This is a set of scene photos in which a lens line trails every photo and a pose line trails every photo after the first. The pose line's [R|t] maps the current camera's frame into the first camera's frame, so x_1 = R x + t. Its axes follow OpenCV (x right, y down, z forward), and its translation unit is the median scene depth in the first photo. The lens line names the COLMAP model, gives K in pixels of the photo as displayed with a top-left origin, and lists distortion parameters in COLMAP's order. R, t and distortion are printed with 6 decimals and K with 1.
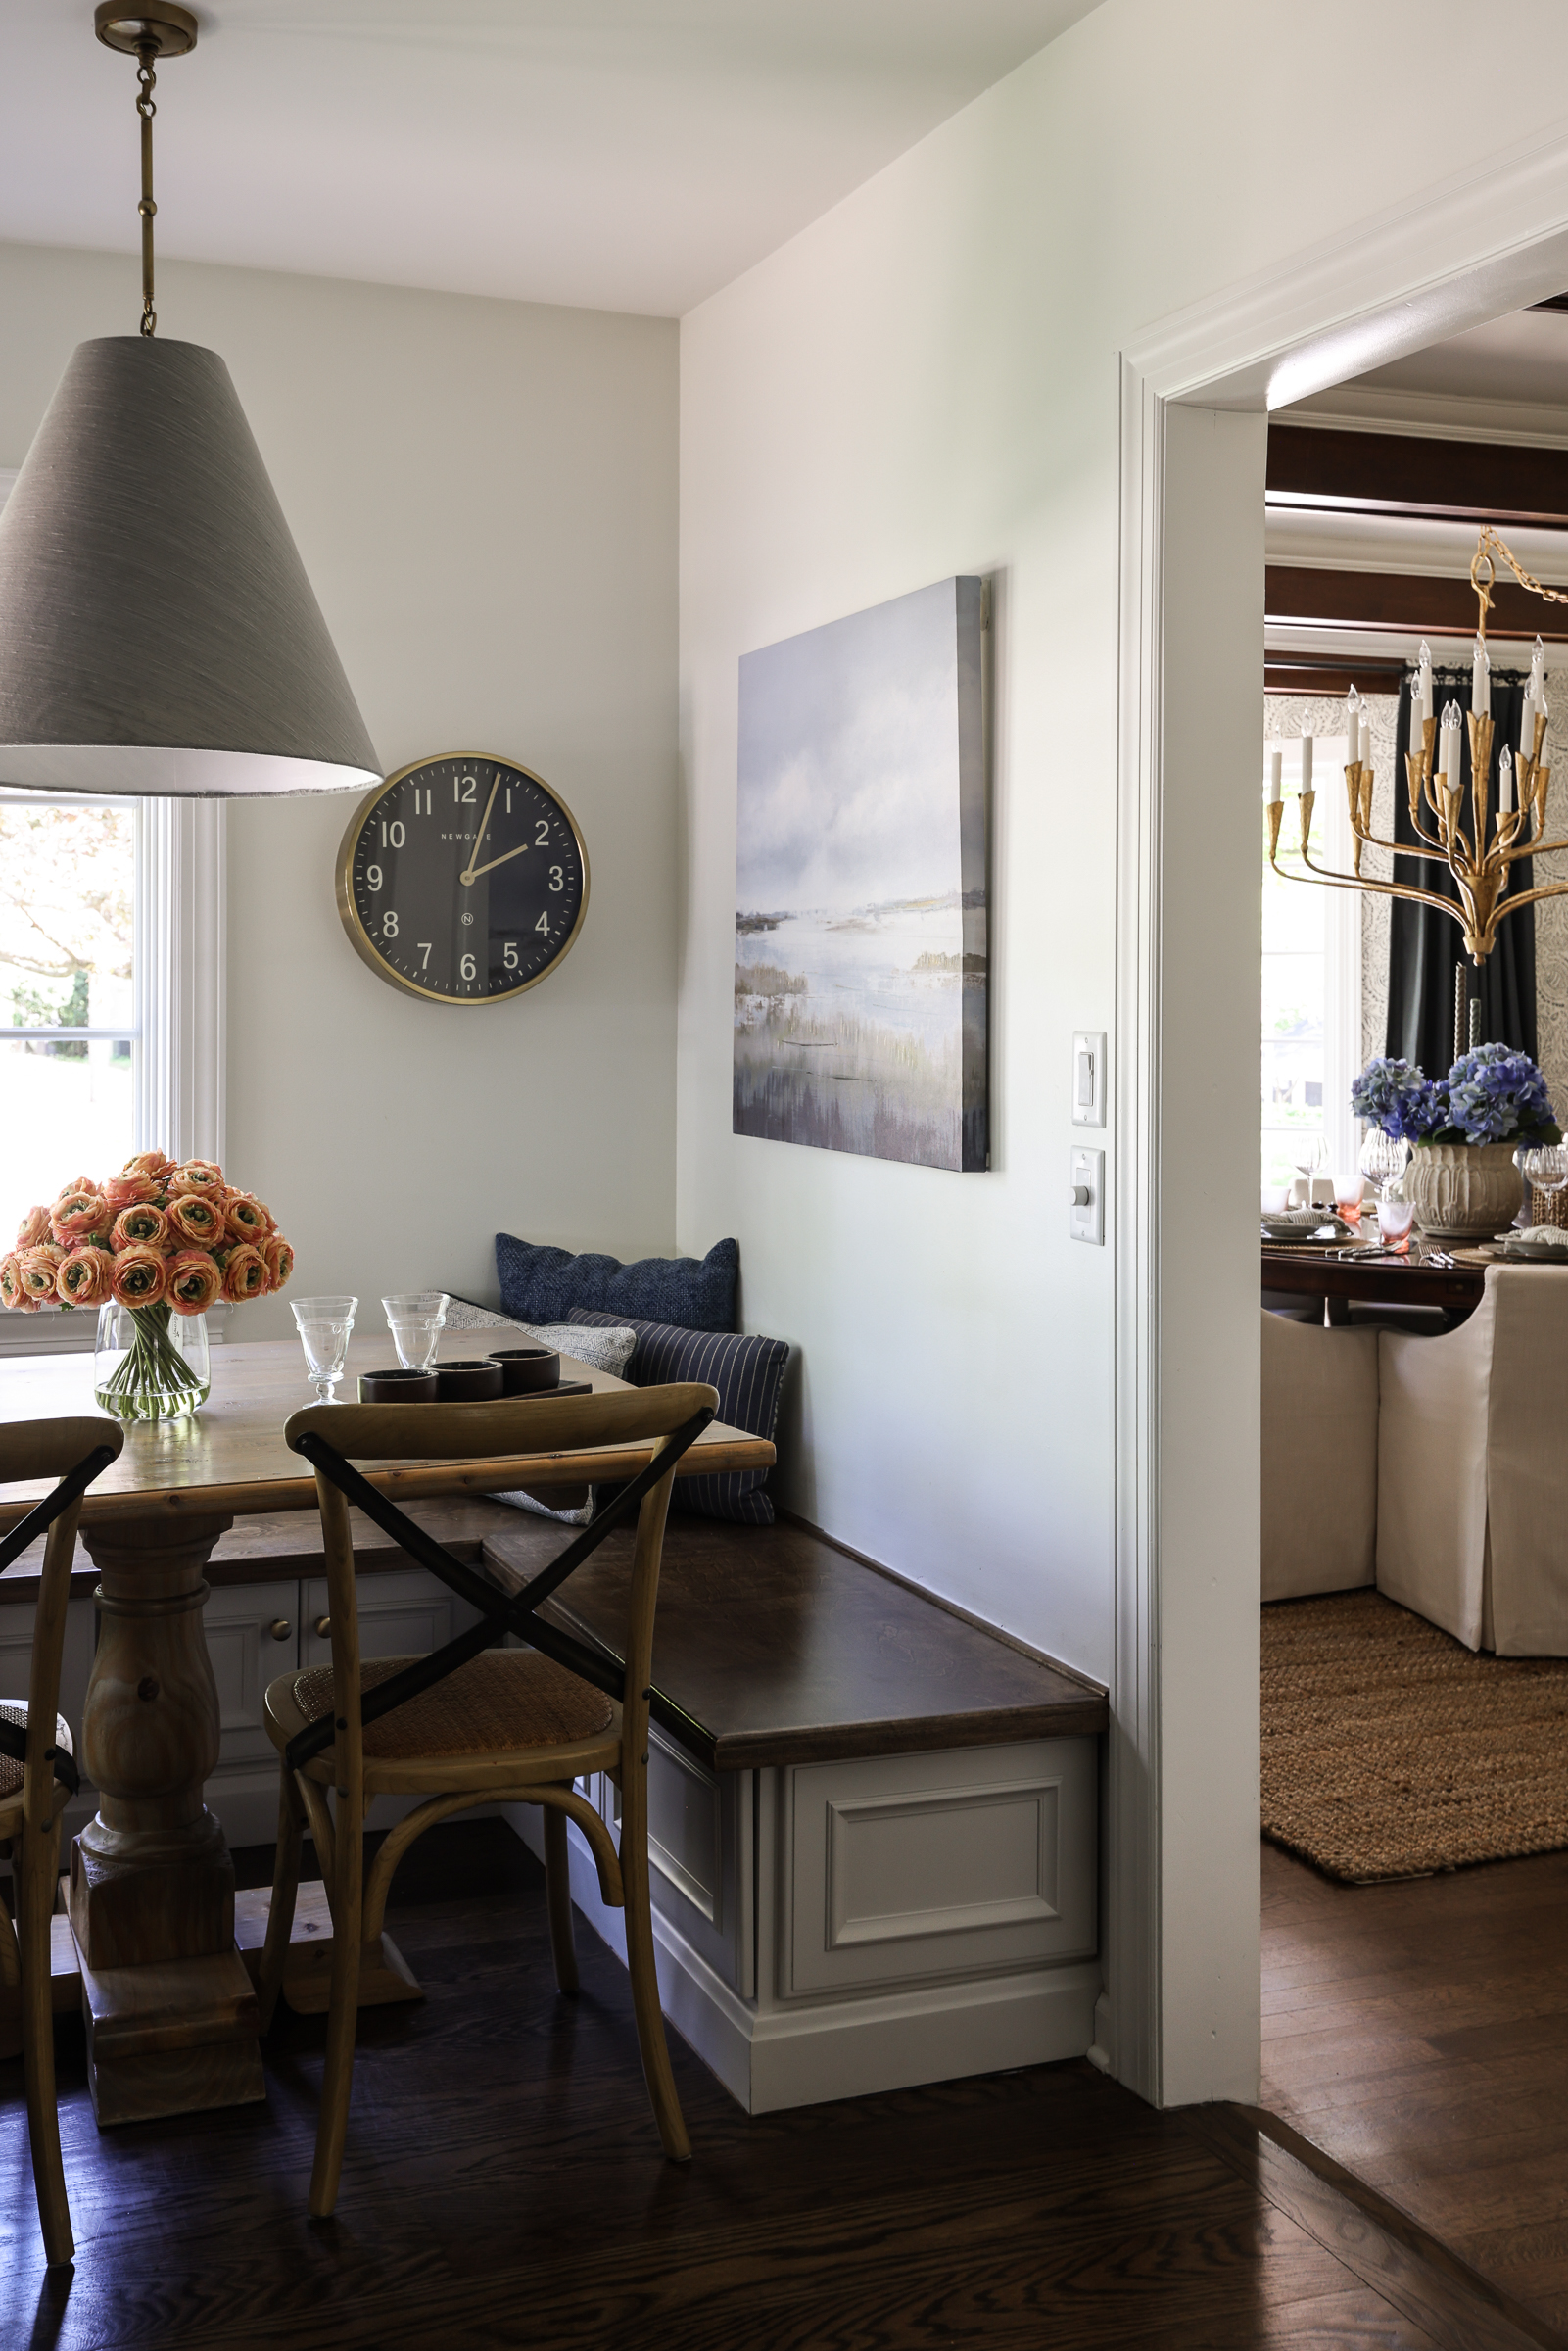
lens RADIAL K [[2323.2, 0, 636.1], [0, 2323.2, 925.8], [0, 0, 1]] dist [0.030205, 0.007288]
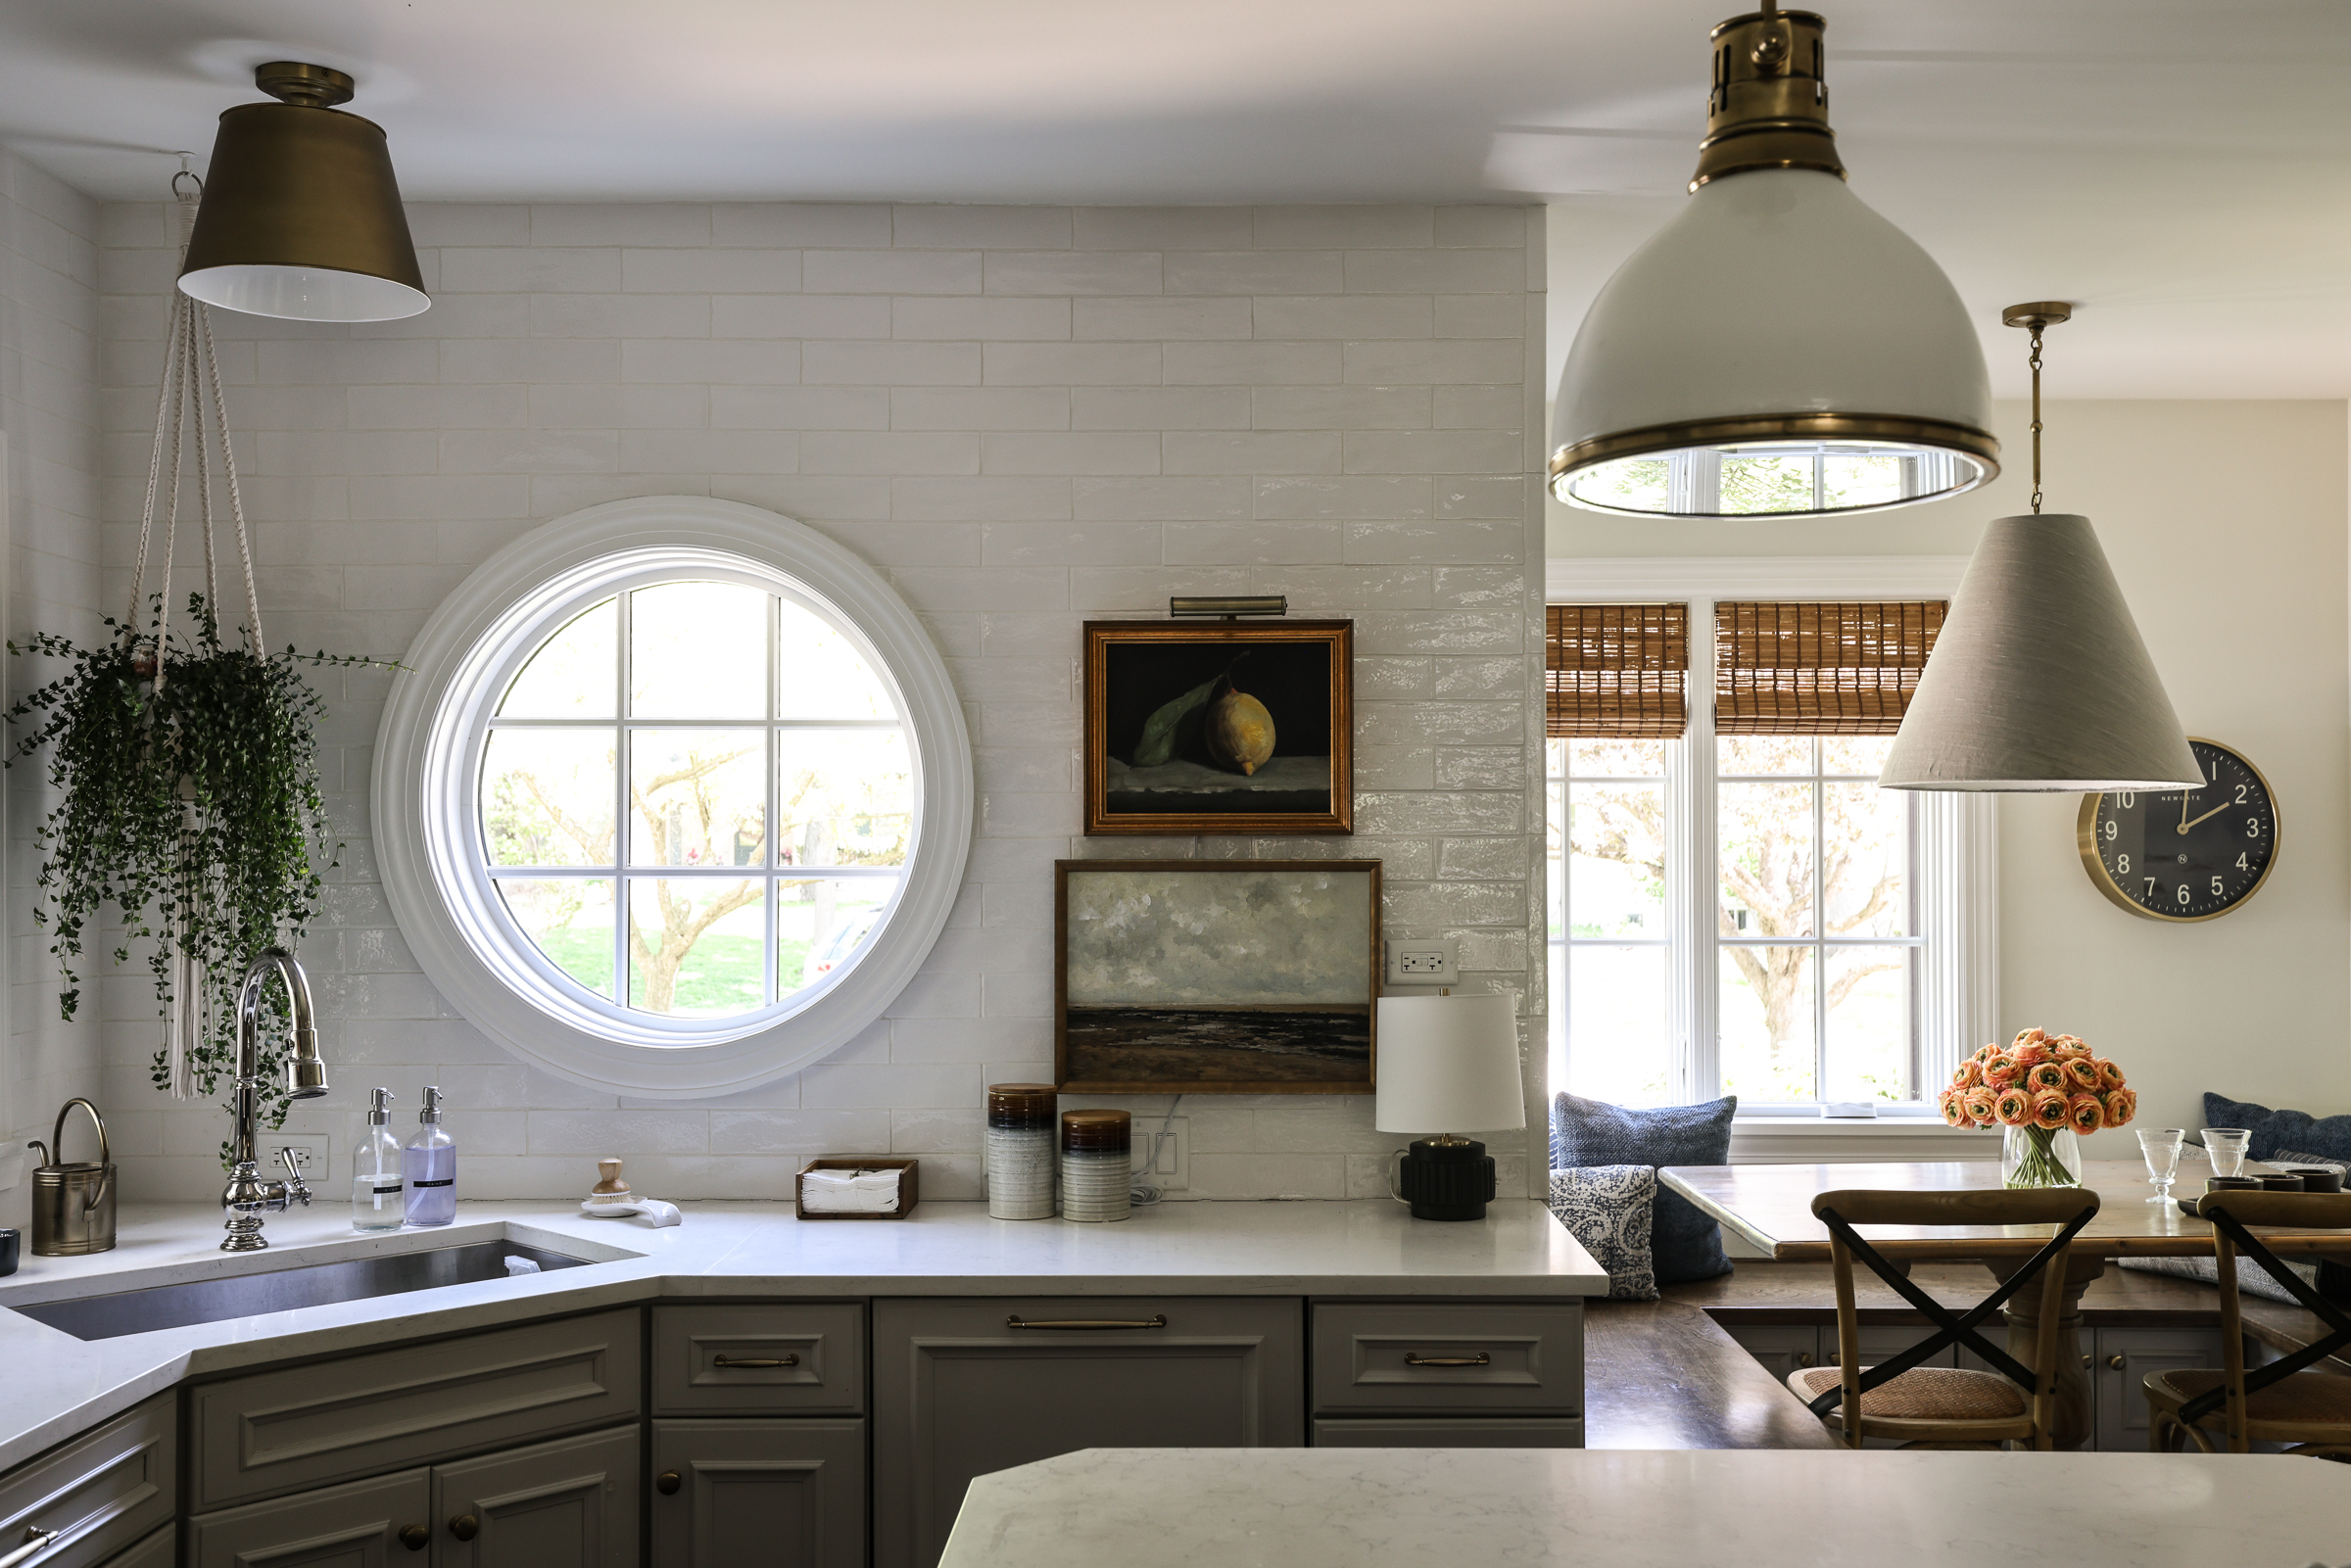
lens RADIAL K [[2322.9, 0, 1175.5], [0, 2322.9, 784.0], [0, 0, 1]] dist [0.006306, 0.095588]
pose [[0.939872, -0.017336, -0.341087, -0.195668], [0.016842, 0.999848, -0.004411, -0.061954], [0.341112, -0.001599, 0.940021, -0.586532]]
